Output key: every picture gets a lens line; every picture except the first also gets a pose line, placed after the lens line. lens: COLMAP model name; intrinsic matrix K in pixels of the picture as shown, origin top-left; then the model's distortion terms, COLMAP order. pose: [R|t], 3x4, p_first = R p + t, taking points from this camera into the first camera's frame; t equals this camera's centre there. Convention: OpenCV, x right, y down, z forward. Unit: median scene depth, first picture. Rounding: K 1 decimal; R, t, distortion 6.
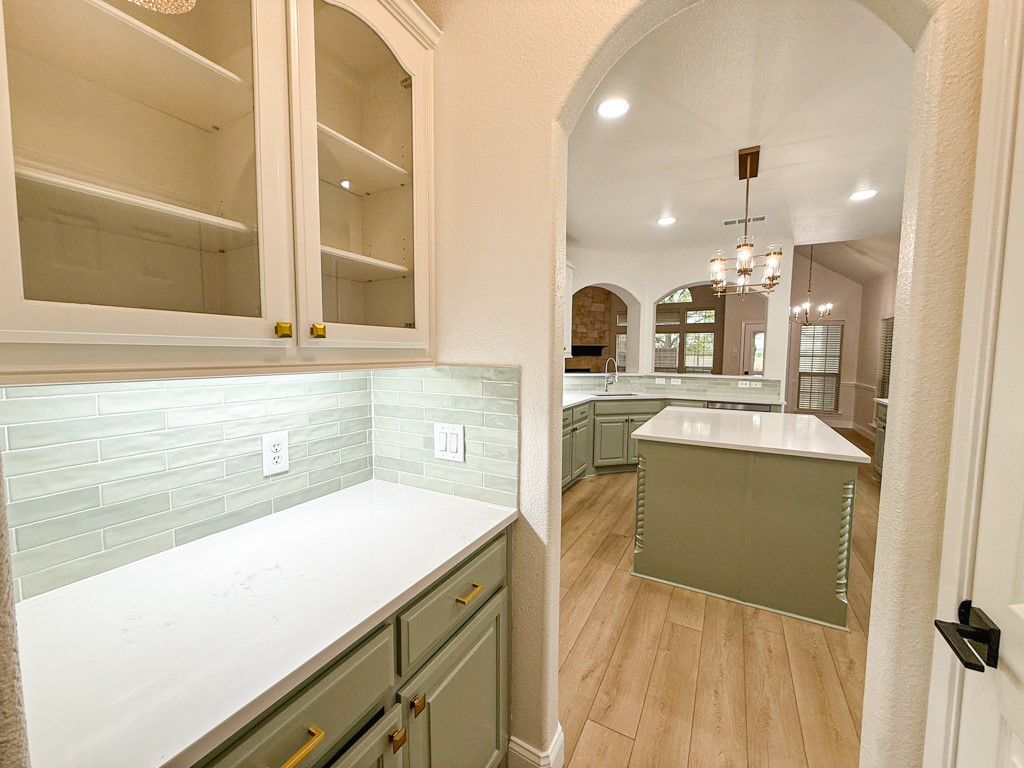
lens RADIAL K [[406.3, 0, 509.3], [0, 406.3, 381.0], [0, 0, 1]] dist [-0.000097, 0.000244]
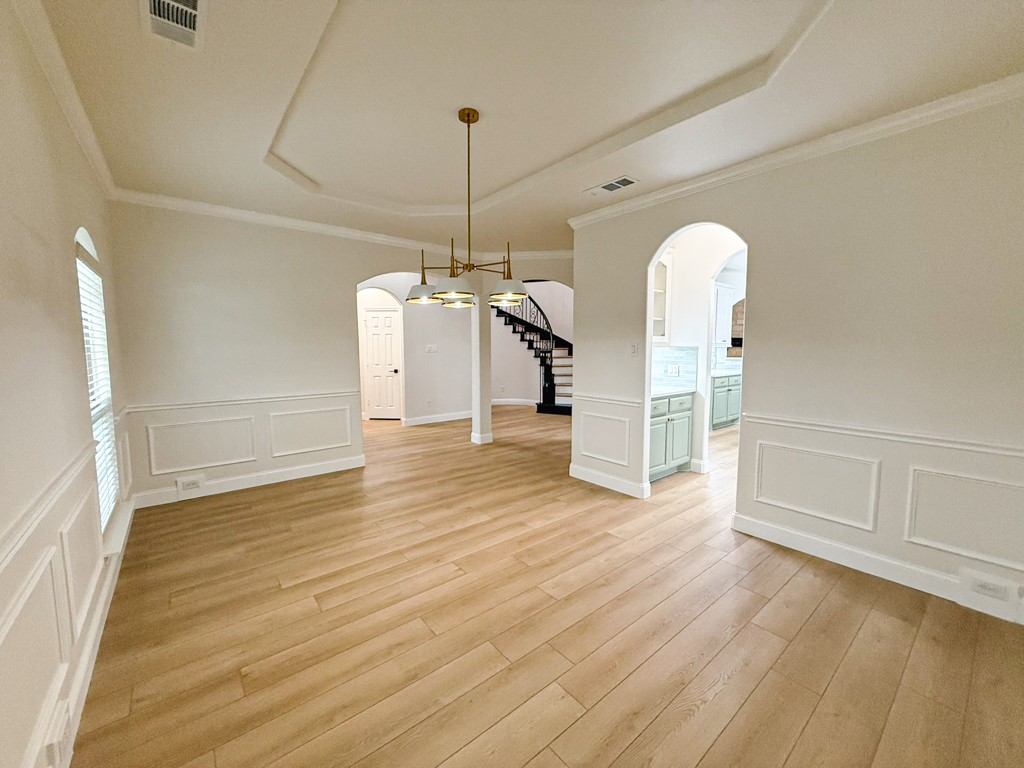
lens RADIAL K [[406.3, 0, 517.1], [0, 406.3, 383.1], [0, 0, 1]] dist [-0.000097, 0.000244]
pose [[0.930289, 0.025584, -0.365935, -0.030618], [-0.017803, 0.999538, 0.024623, 0.050143], [0.366396, -0.016391, 0.930315, -0.648046]]
